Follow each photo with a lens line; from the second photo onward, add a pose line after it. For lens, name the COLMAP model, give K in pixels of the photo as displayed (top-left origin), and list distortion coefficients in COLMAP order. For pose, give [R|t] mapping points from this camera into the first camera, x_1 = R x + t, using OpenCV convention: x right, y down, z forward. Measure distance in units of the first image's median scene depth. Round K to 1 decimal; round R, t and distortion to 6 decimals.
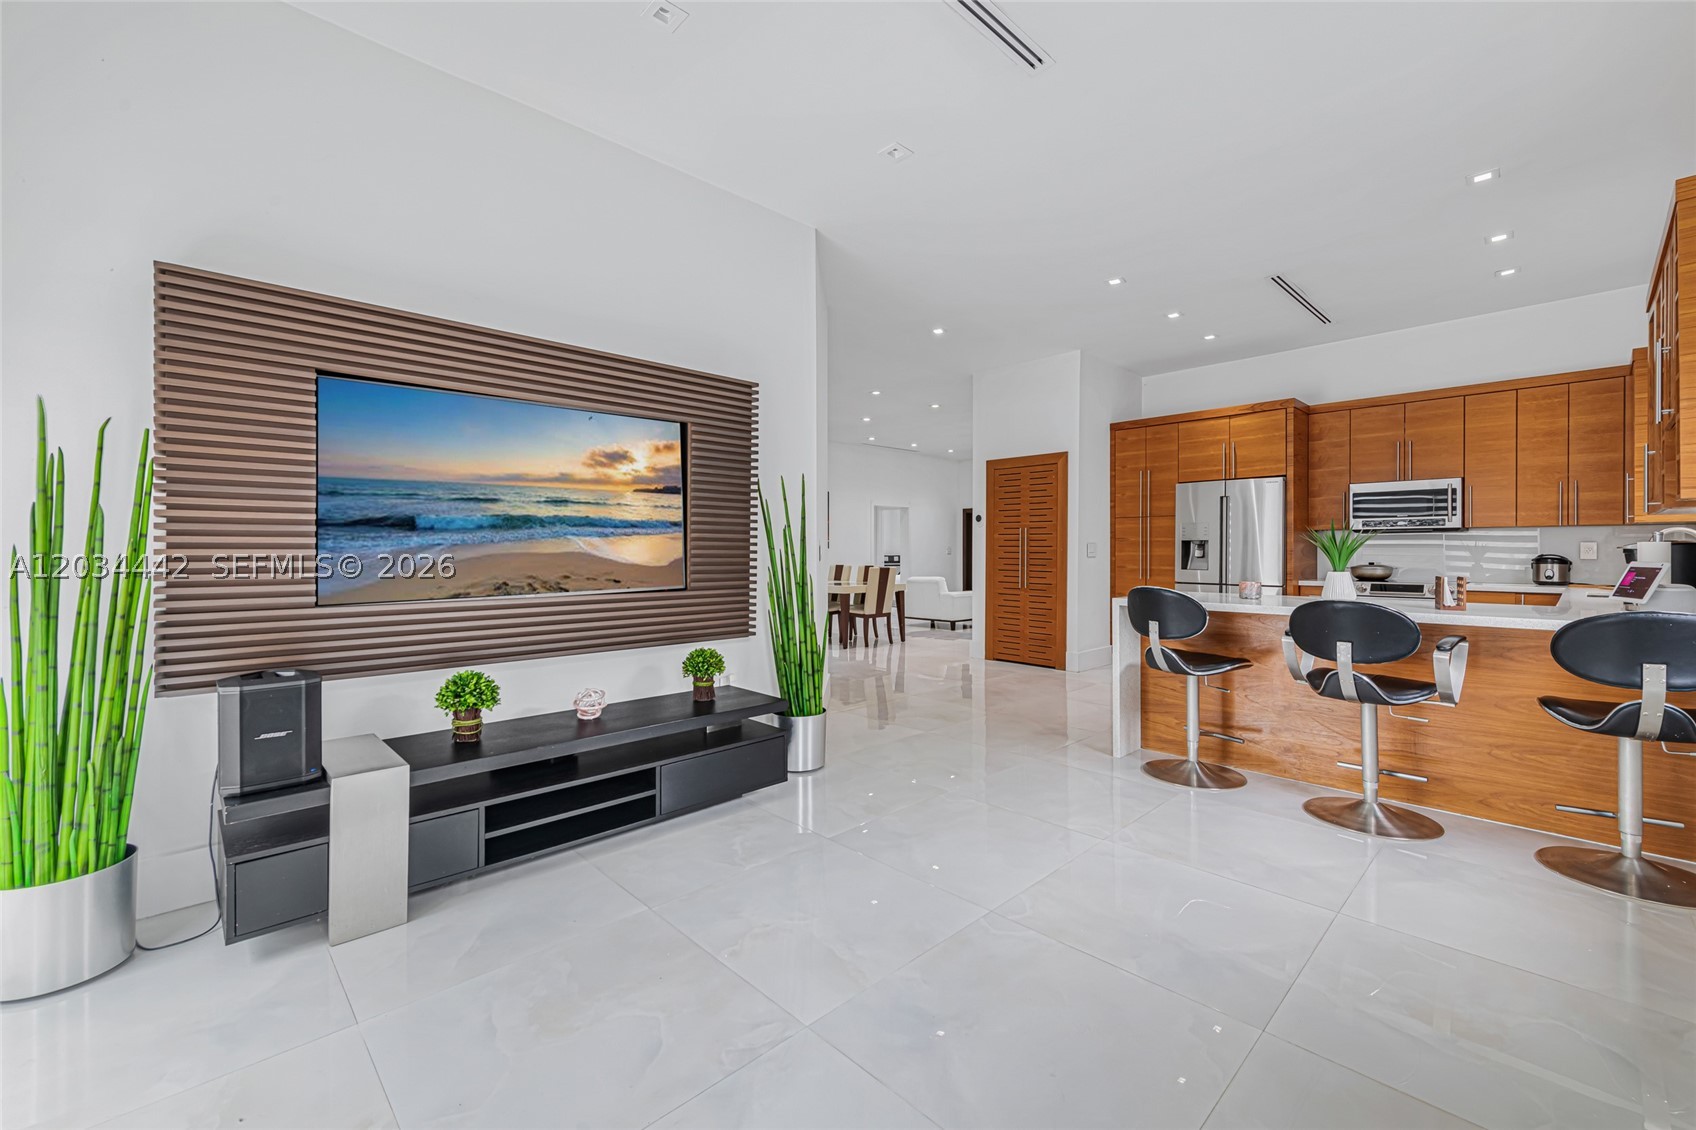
lens RADIAL K [[700.4, 0, 845.2], [0, 700.4, 555.7], [0, 0, 1]] dist [0.015380, 0.000124]
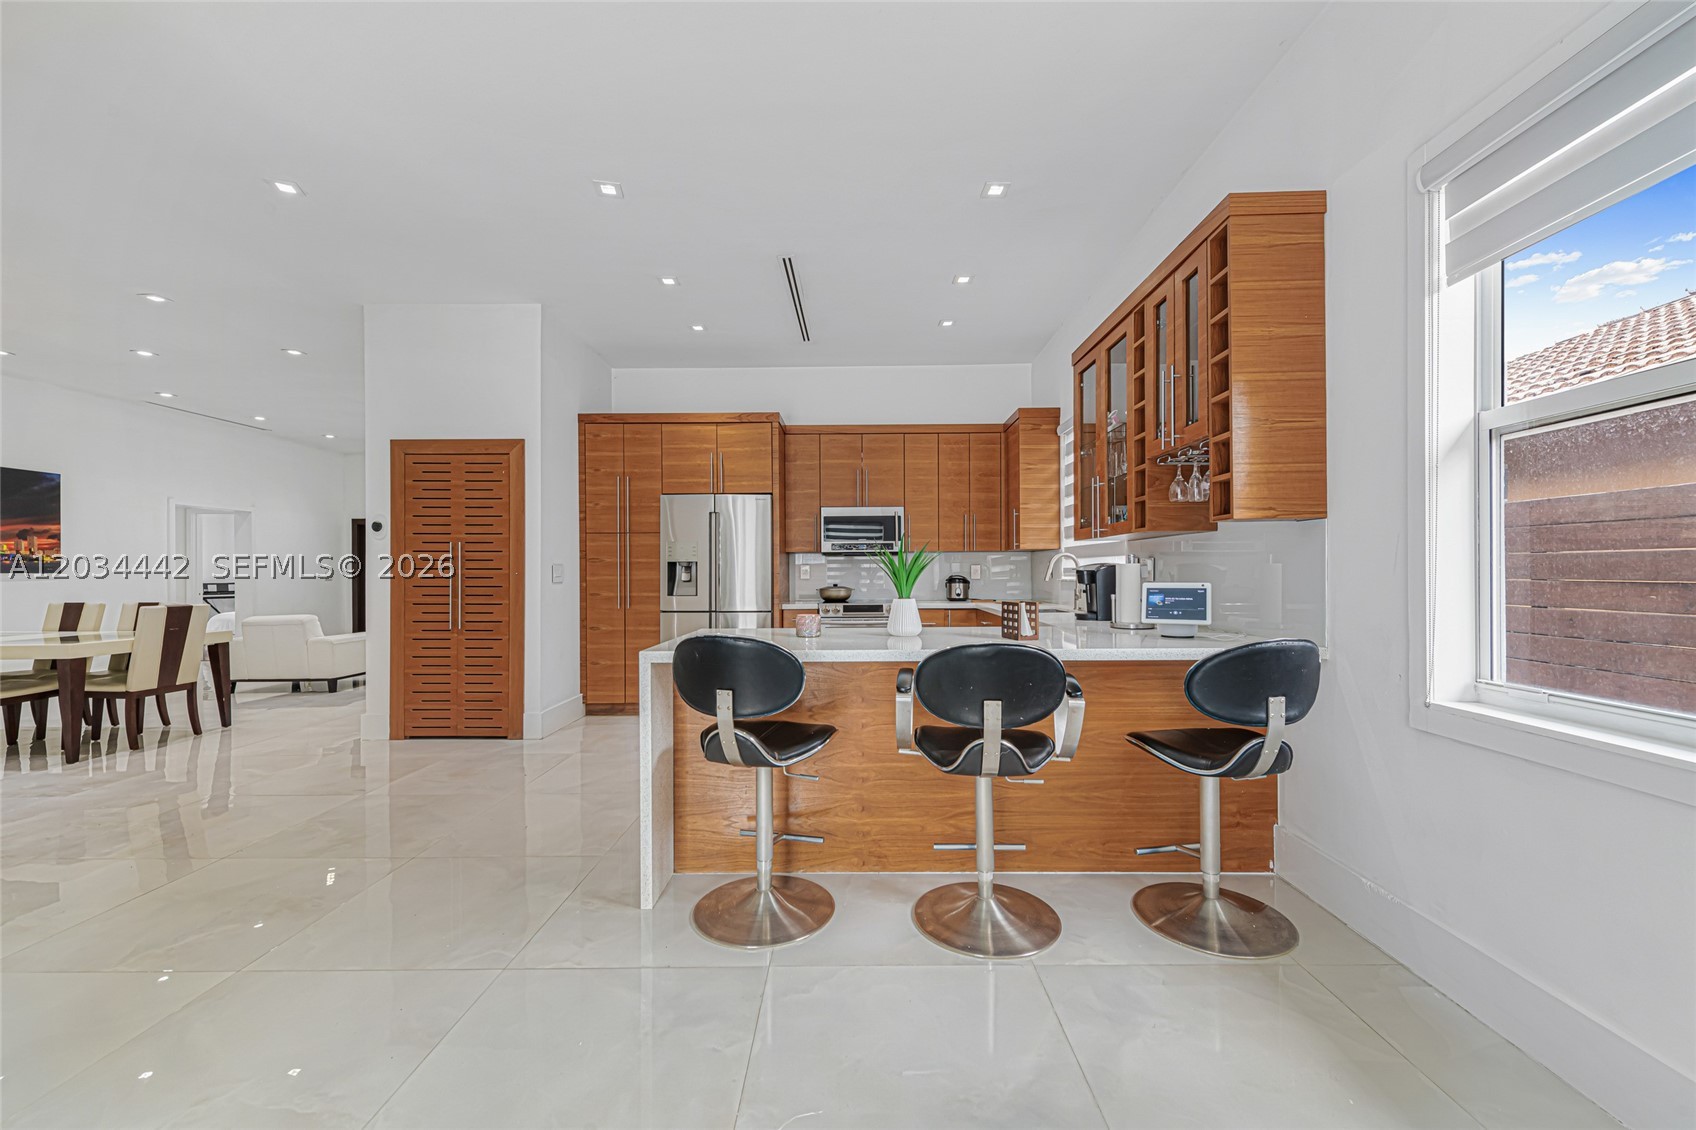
lens RADIAL K [[678.3, 0, 869.2], [0, 678.3, 571.7], [0, 0, 1]] dist [0.003524, -0.000450]
pose [[0.687875, -0.003256, 0.725822, 0.051458], [0.010974, 0.999922, -0.005914, -0.002300], [-0.725746, 0.012033, 0.687857, 0.258231]]
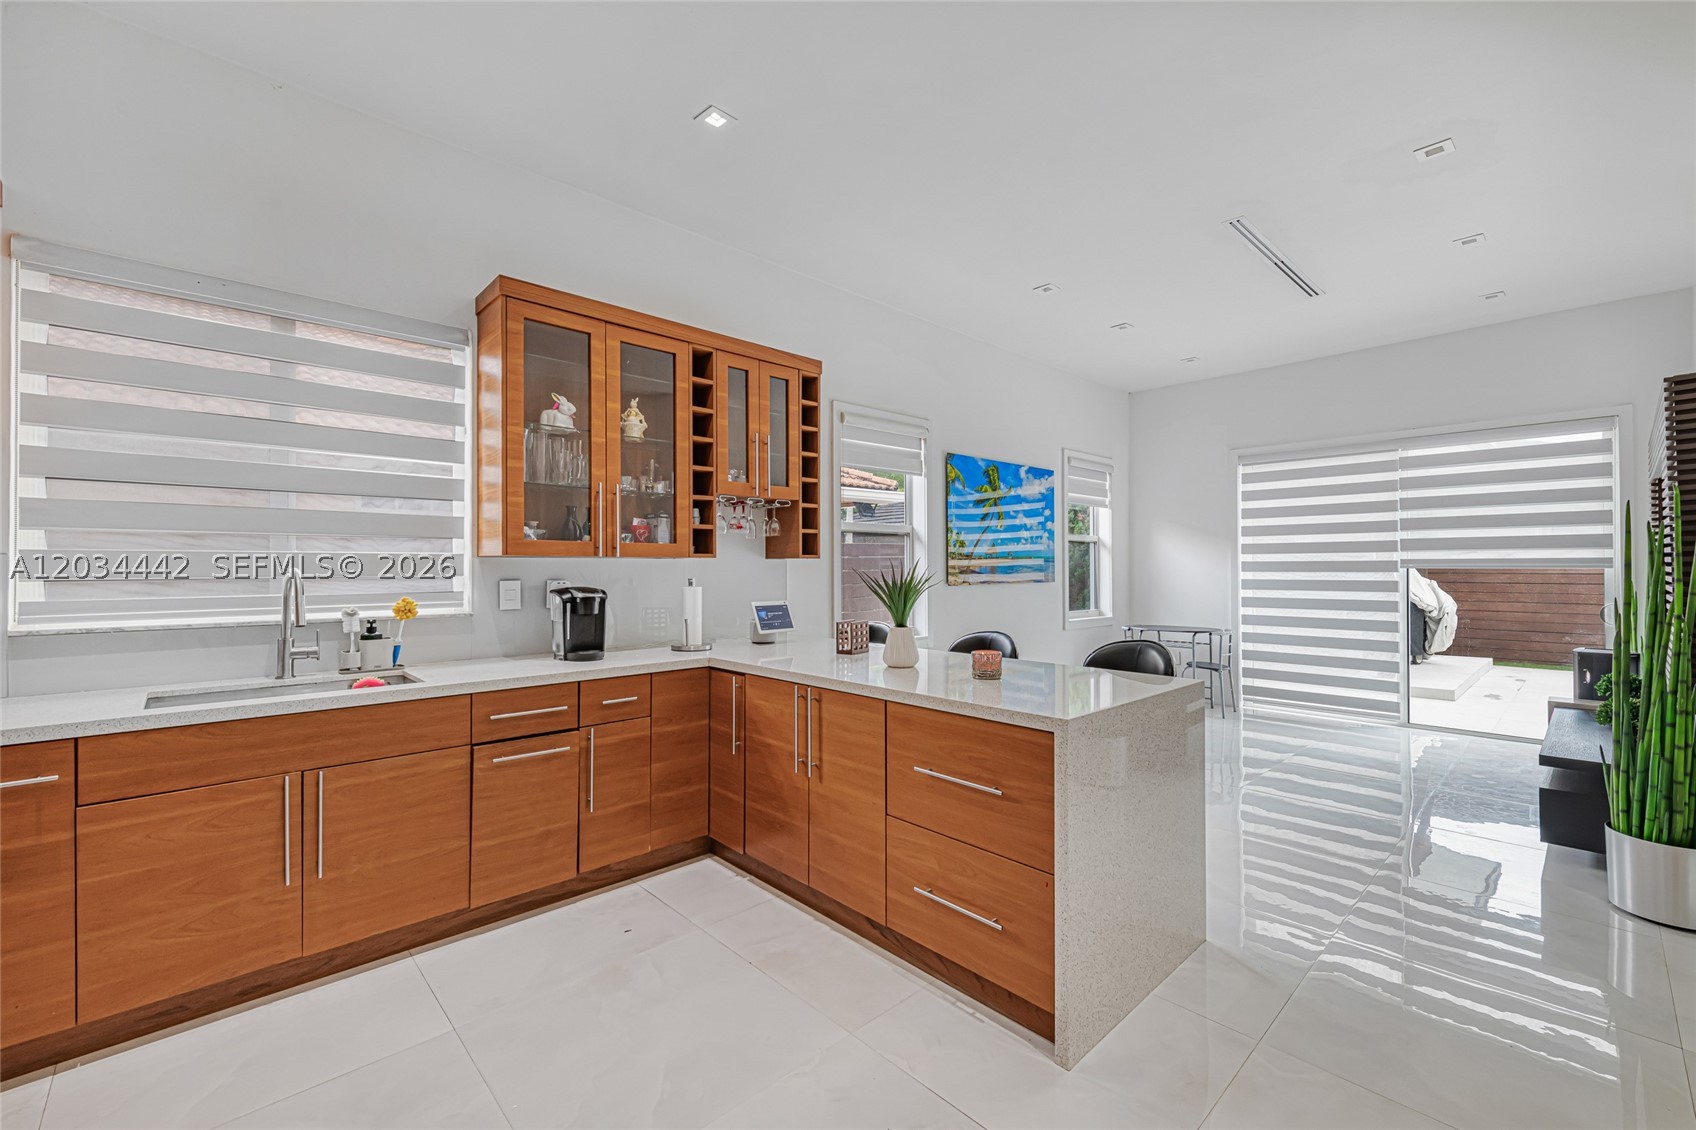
lens RADIAL K [[713.6, 0, 862.5], [0, 713.6, 556.1], [0, 0, 1]] dist [0.012828, -0.000432]
pose [[-0.999926, 0.002726, -0.011825, 0.412104], [0.002887, 0.999903, -0.013651, -0.023837], [0.011787, -0.013684, -0.999837, 0.976879]]
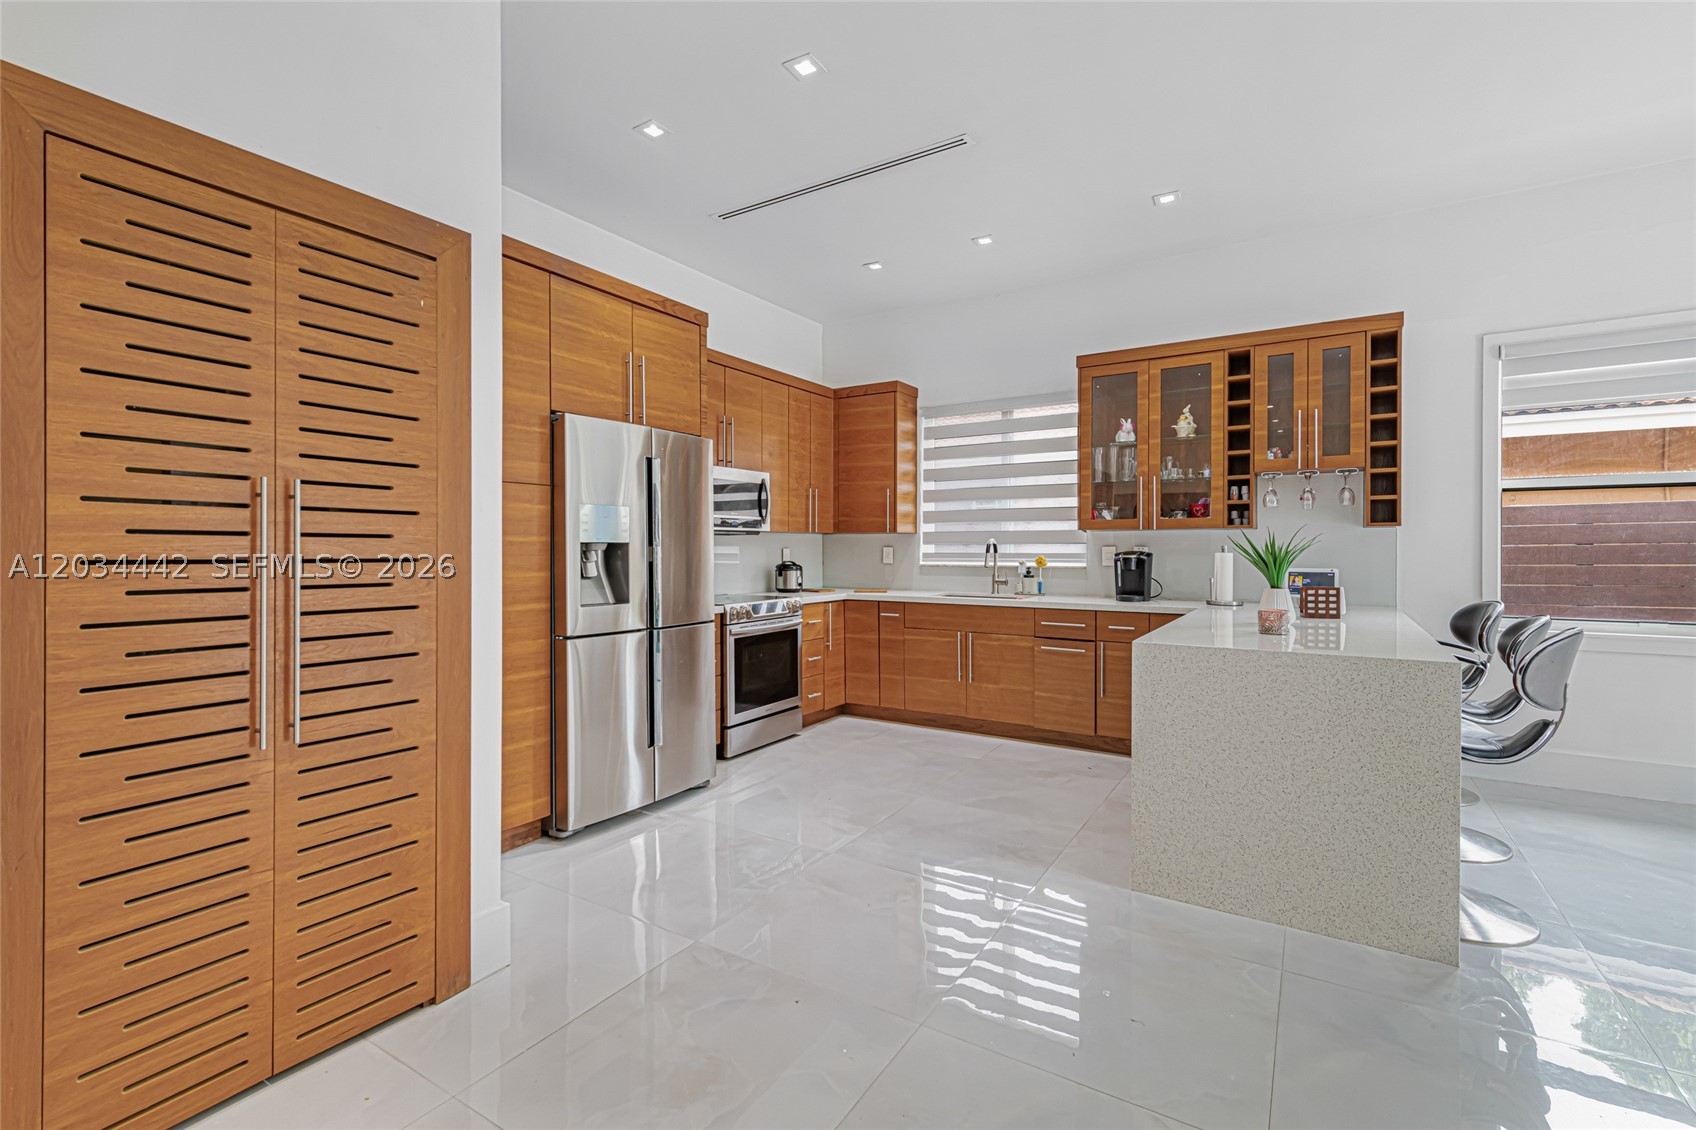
lens RADIAL K [[749.5, 0, 847.5], [0, 749.5, 552.3], [0, 0, 1]] dist [0.004032, 0.000177]
pose [[-0.254808, -0.006830, 0.966967, -0.027521], [0.008656, 0.999919, 0.009343, -0.018134], [-0.966953, 0.010750, -0.254729, 0.945175]]
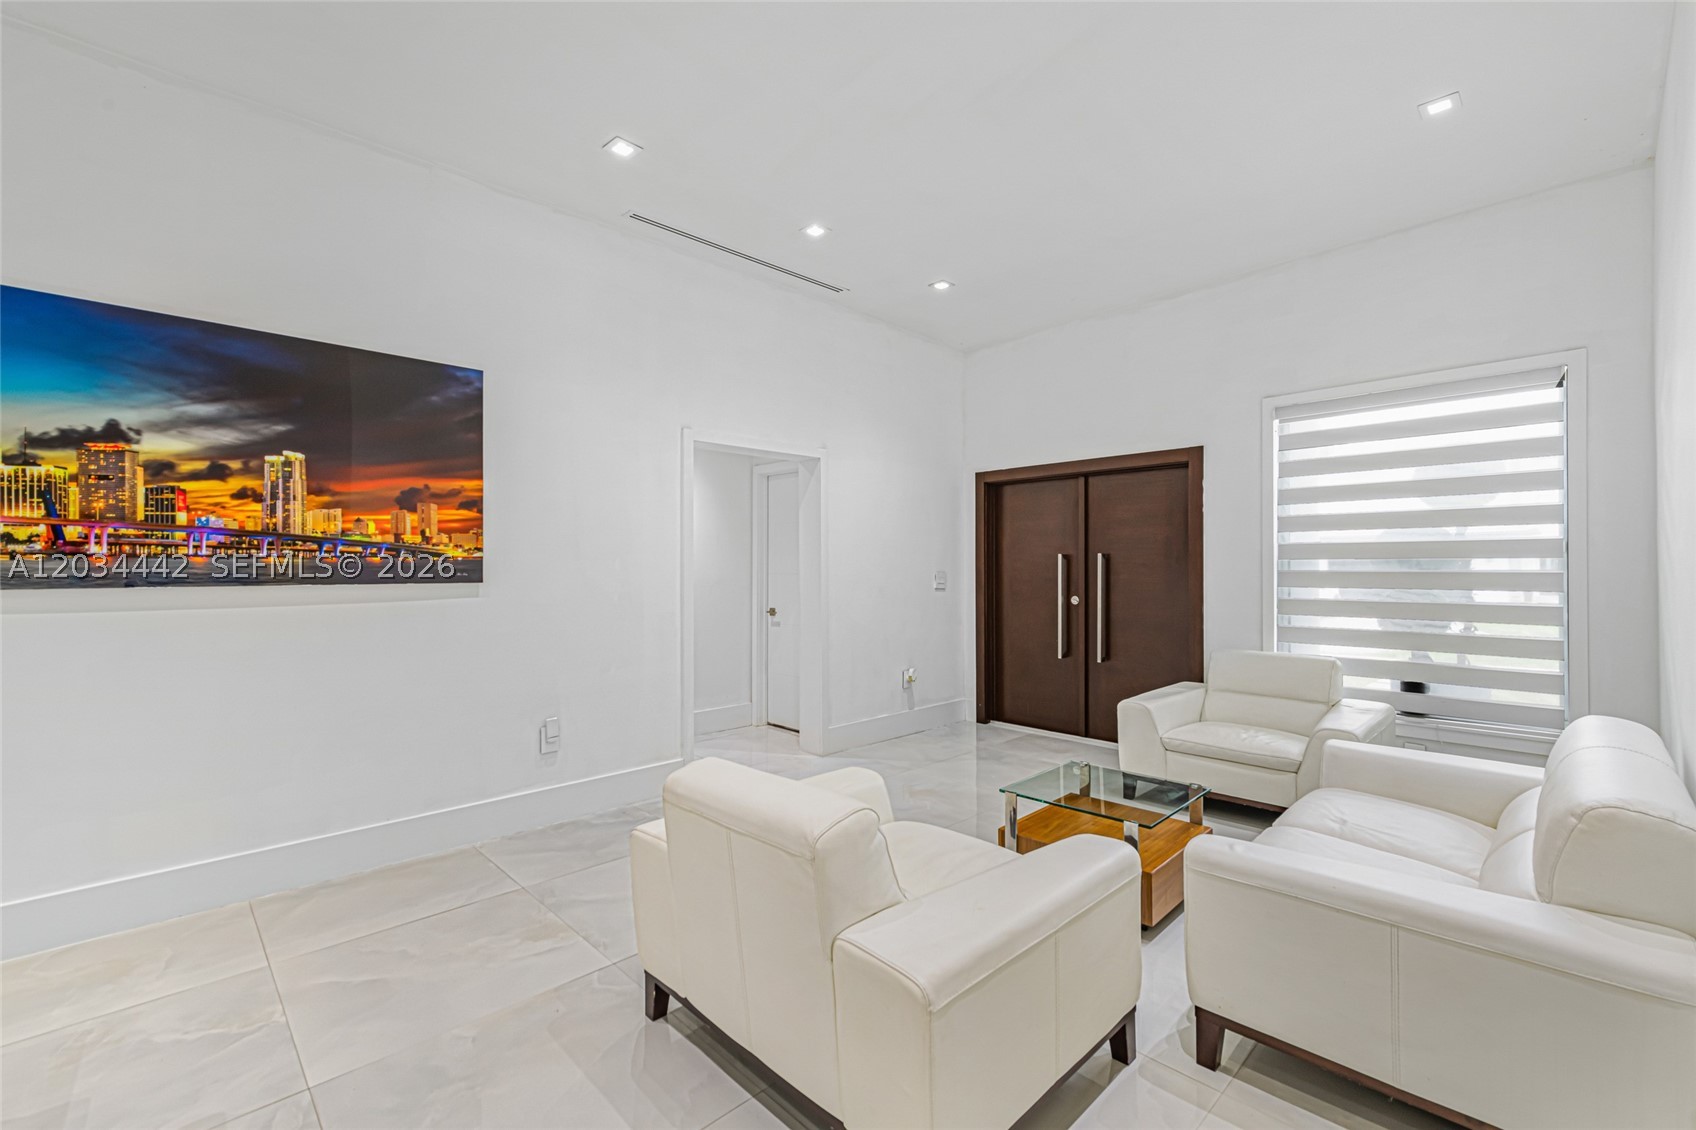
lens RADIAL K [[713.6, 0, 860.8], [0, 713.6, 567.0], [0, 0, 1]] dist [0.012828, -0.000432]
pose [[0.999840, -0.002312, 0.017756, 0.213683], [0.002476, 0.999954, -0.009231, -0.025372], [-0.017734, 0.009274, 0.999800, 1.334986]]
